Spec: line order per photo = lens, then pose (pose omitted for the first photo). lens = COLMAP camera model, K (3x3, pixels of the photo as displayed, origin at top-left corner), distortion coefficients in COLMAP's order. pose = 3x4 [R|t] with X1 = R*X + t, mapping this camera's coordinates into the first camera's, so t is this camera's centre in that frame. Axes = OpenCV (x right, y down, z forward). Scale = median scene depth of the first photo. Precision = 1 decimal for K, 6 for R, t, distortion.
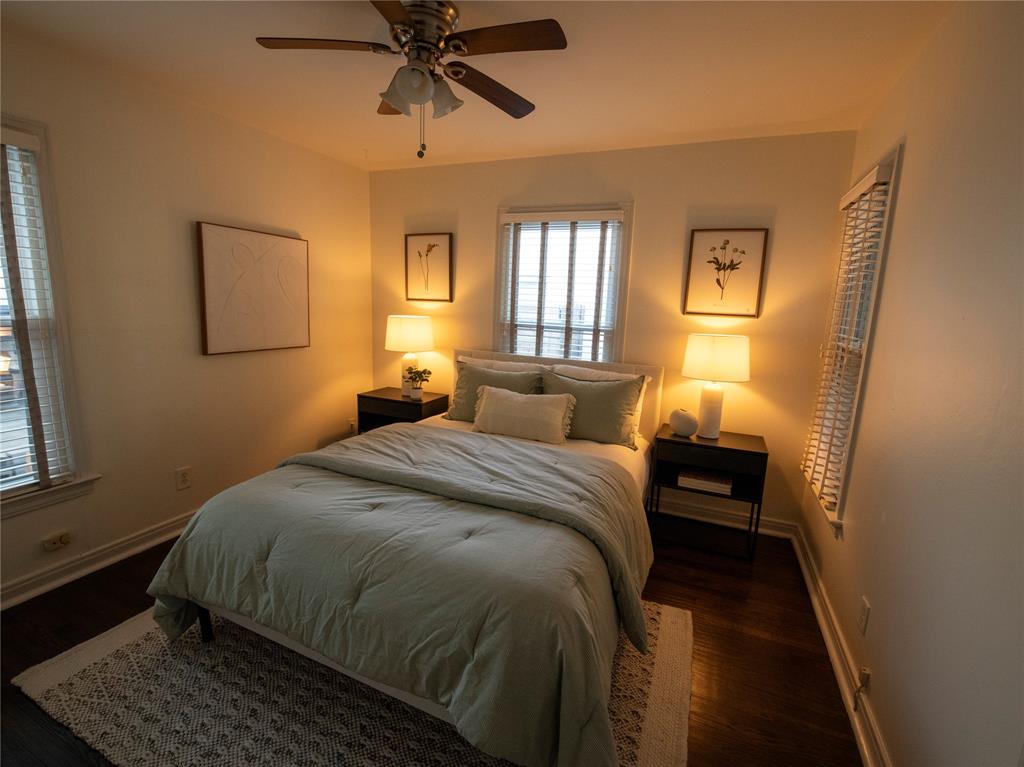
lens RADIAL K [[460.8, 0, 514.6], [0, 460.8, 380.4], [0, 0, 1]] dist [-0.017351, -0.000897]
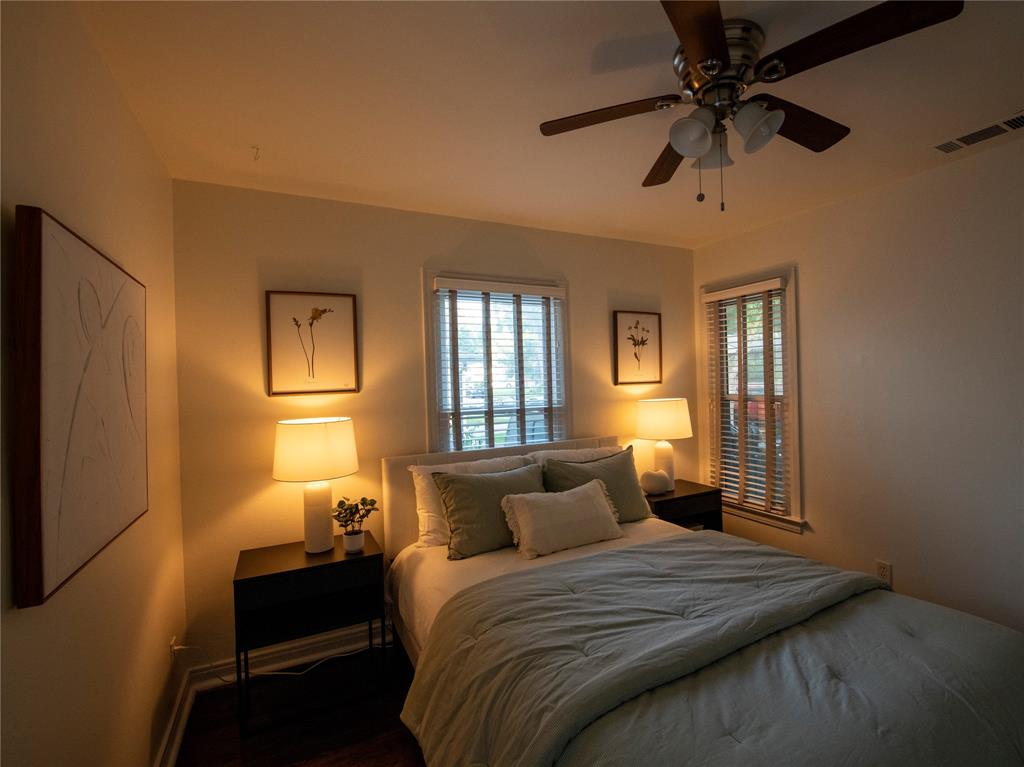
lens RADIAL K [[460.8, 0, 514.6], [0, 460.8, 380.4], [0, 0, 1]] dist [-0.017351, -0.000897]
pose [[0.643589, -0.056896, 0.763253, -0.639913], [0.183281, 0.979675, -0.081517, -0.112098], [-0.743102, 0.192353, 0.640936, 0.485180]]
